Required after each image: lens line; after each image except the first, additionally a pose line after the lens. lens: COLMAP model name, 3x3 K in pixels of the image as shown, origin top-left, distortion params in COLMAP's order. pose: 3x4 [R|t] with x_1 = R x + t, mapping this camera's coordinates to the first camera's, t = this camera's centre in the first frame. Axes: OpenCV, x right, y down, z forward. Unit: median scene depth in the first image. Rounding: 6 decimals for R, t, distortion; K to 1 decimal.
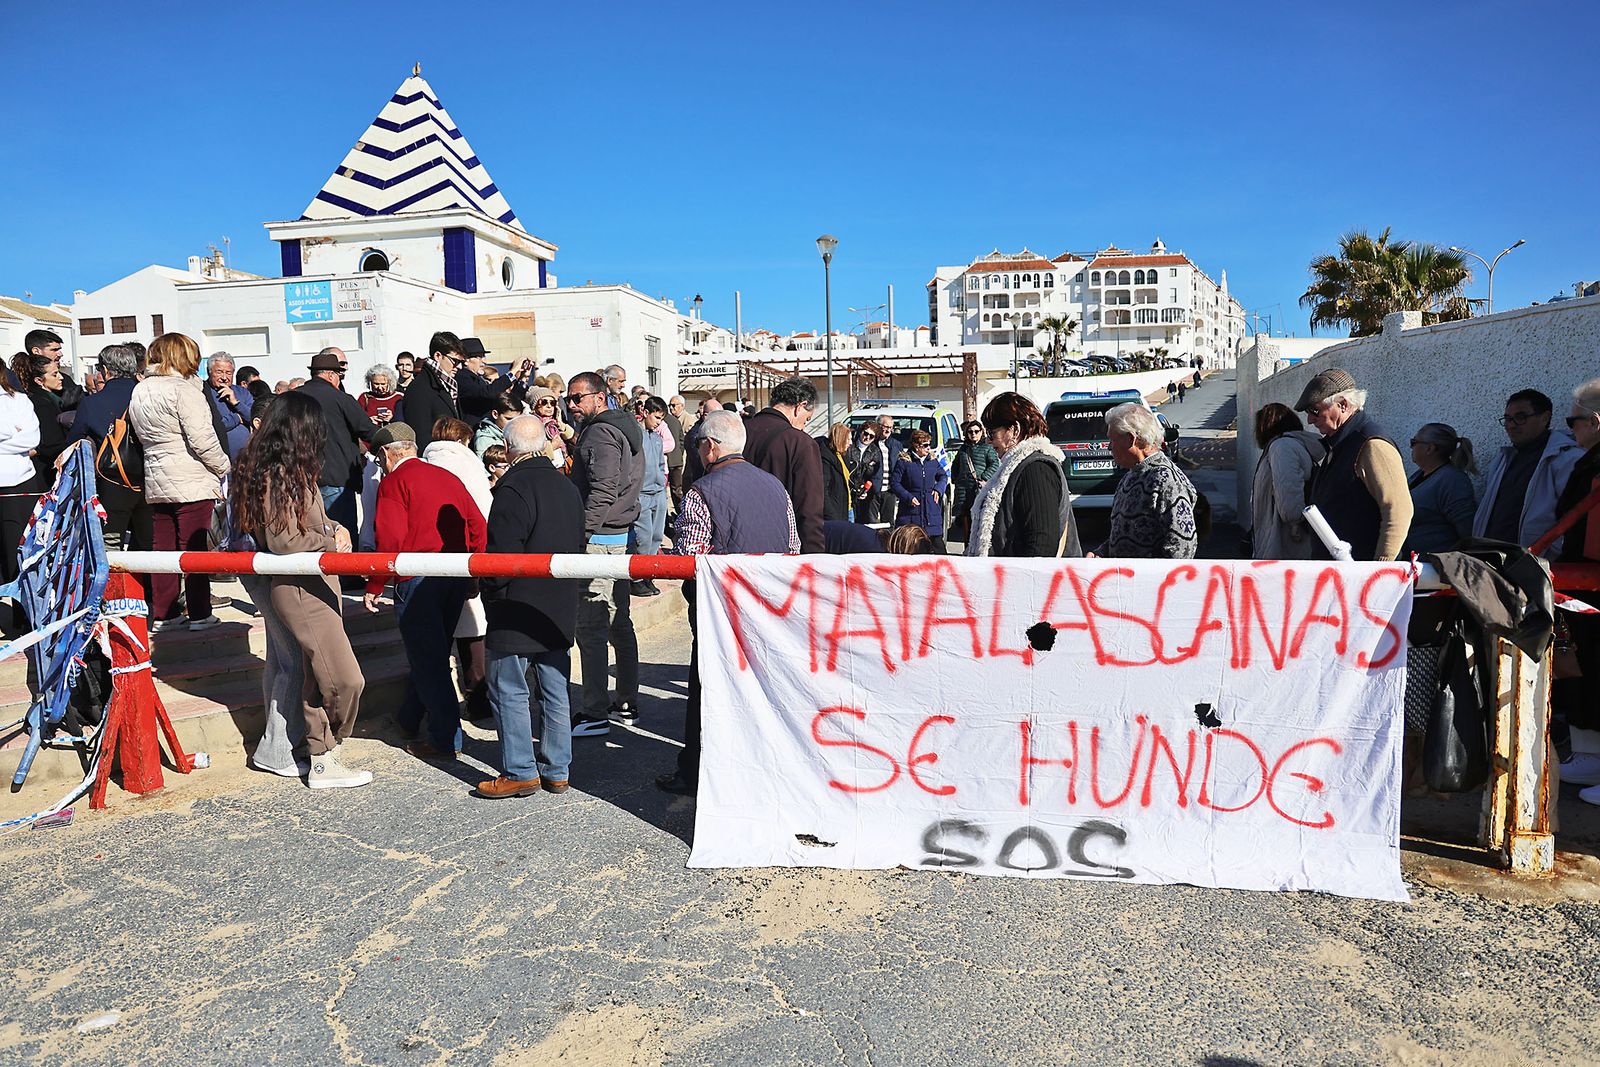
lens RADIAL K [[1125.9, 0, 811.4], [0, 1125.9, 554.7], [0, 0, 1]] dist [-0.099688, 0.081214]
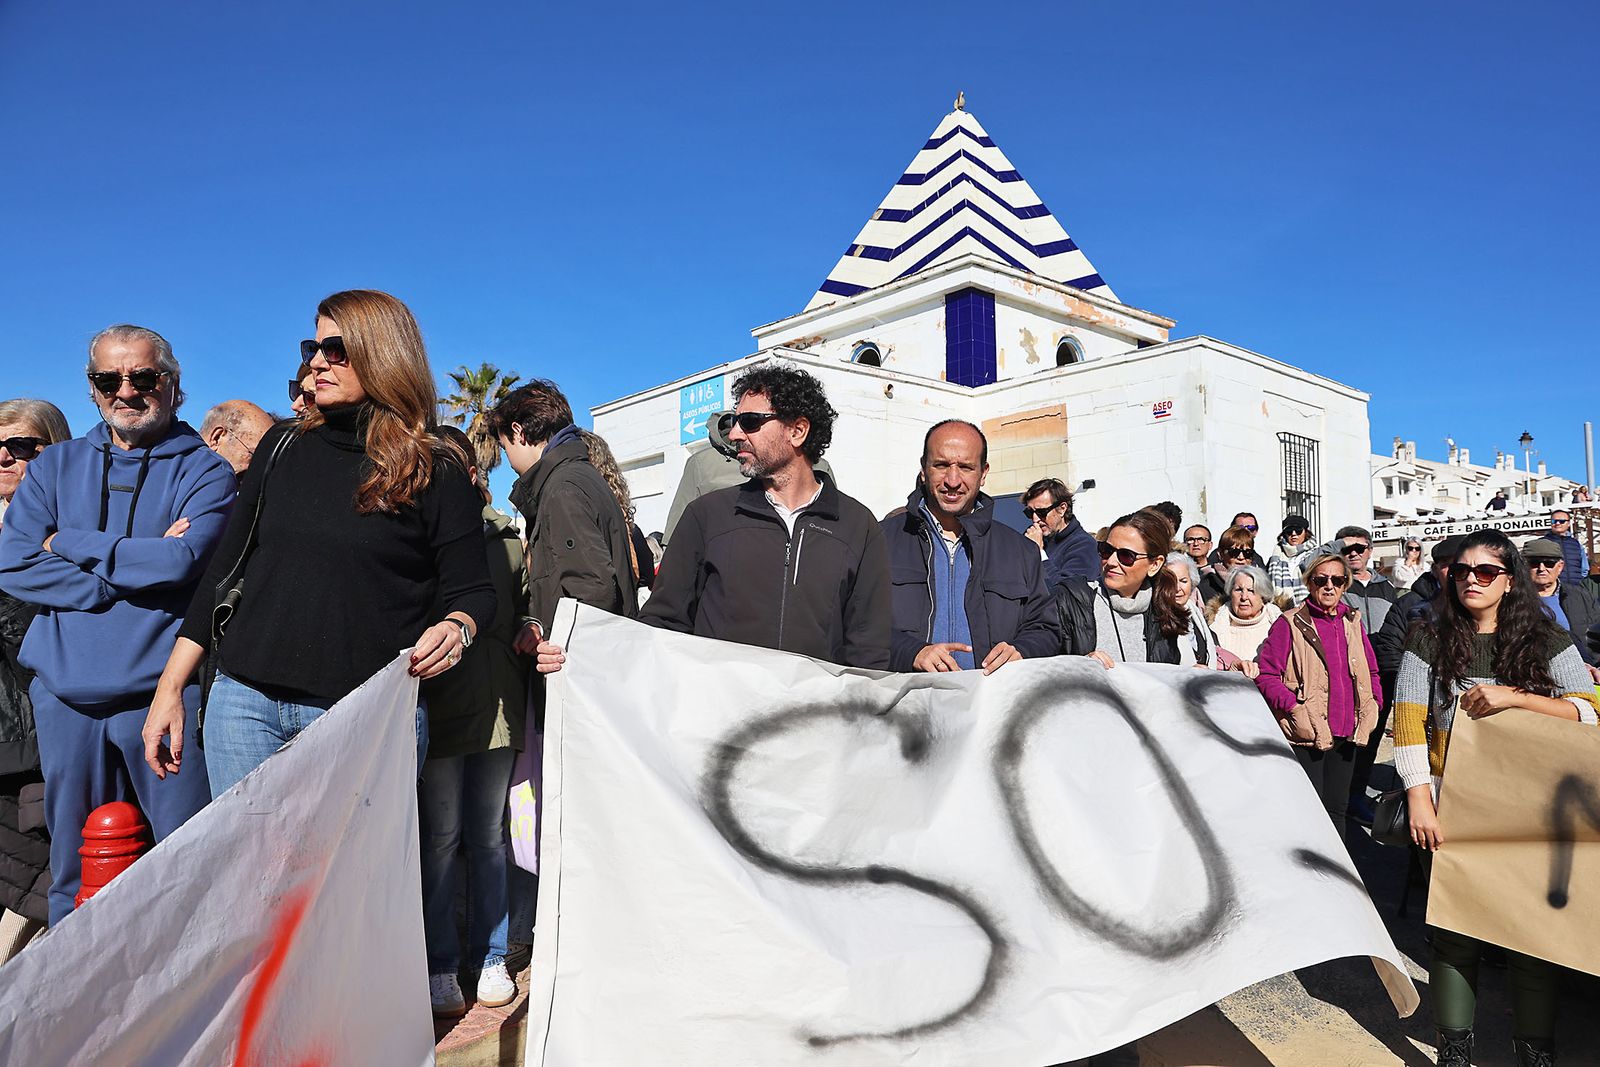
lens RADIAL K [[1125.9, 0, 811.4], [0, 1125.9, 554.7], [0, 0, 1]] dist [-0.099688, 0.081214]
pose [[0.760063, -0.030293, -0.649143, 0.028551], [-0.075652, 0.987996, -0.134685, -0.047368], [0.645430, 0.151478, 0.748648, 0.461811]]
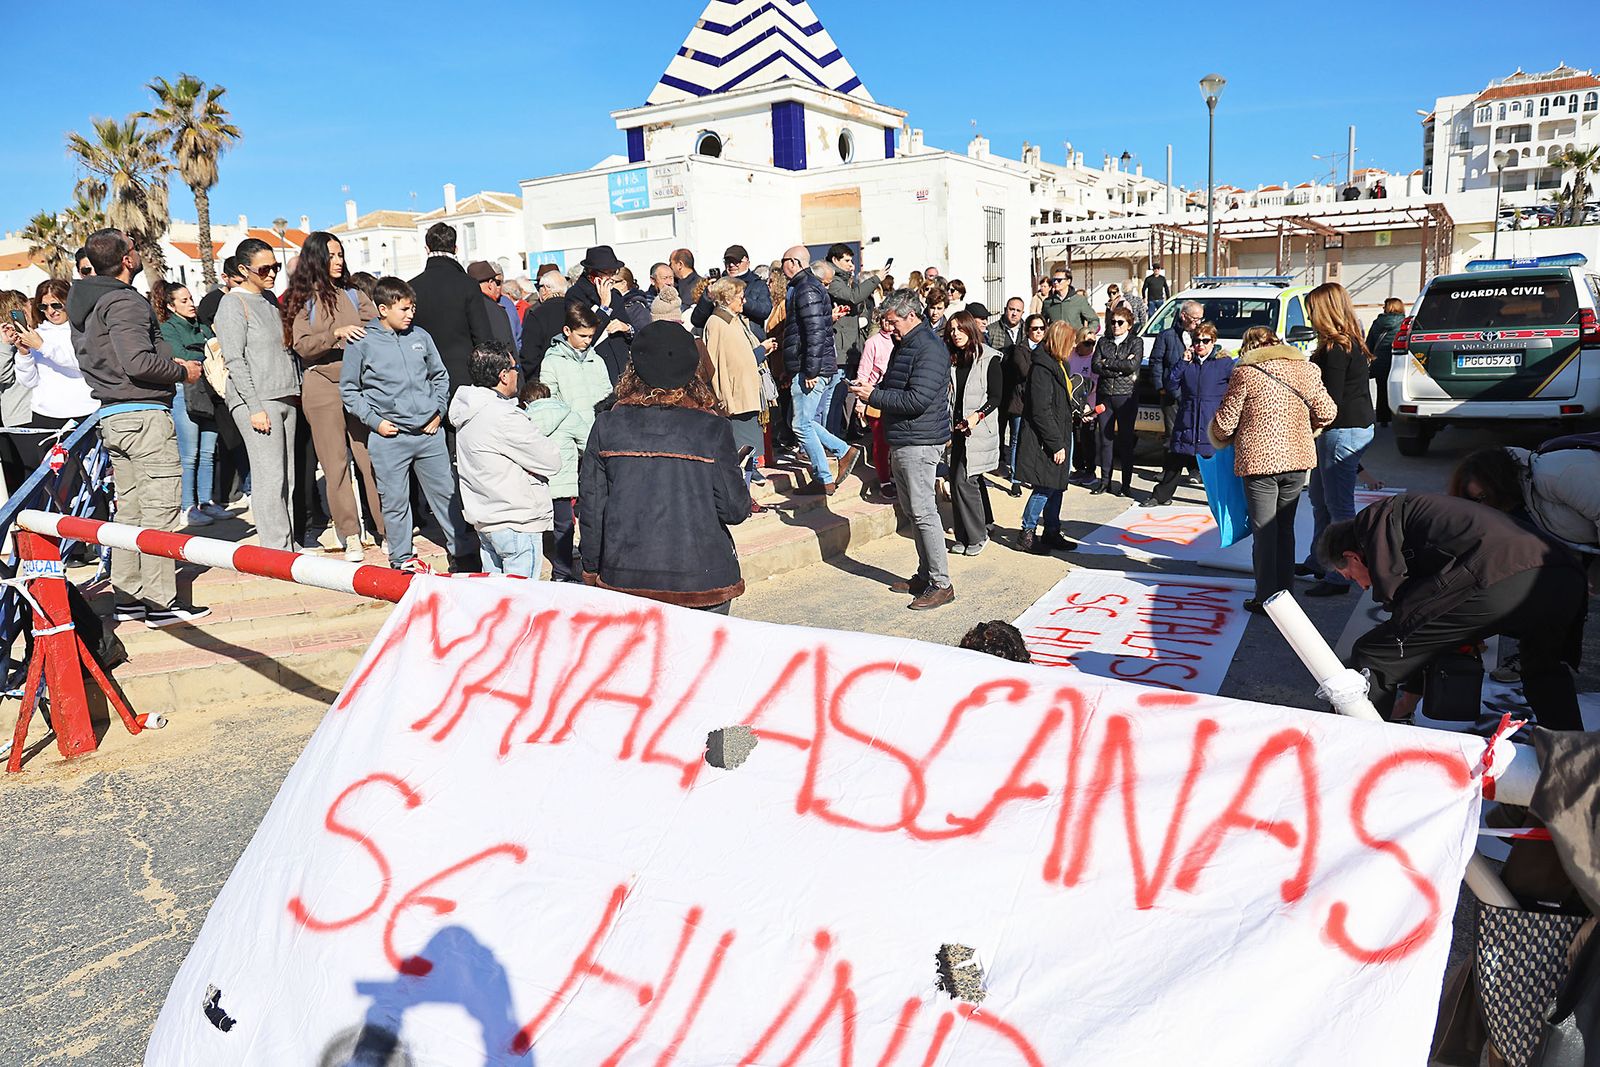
lens RADIAL K [[1125.9, 0, 811.4], [0, 1125.9, 554.7], [0, 0, 1]] dist [-0.099688, 0.081214]
pose [[0.922348, 0.060368, -0.381616, 0.086101], [-0.015616, 0.992736, 0.119297, -0.020982], [0.386045, -0.104074, 0.916590, 0.088619]]
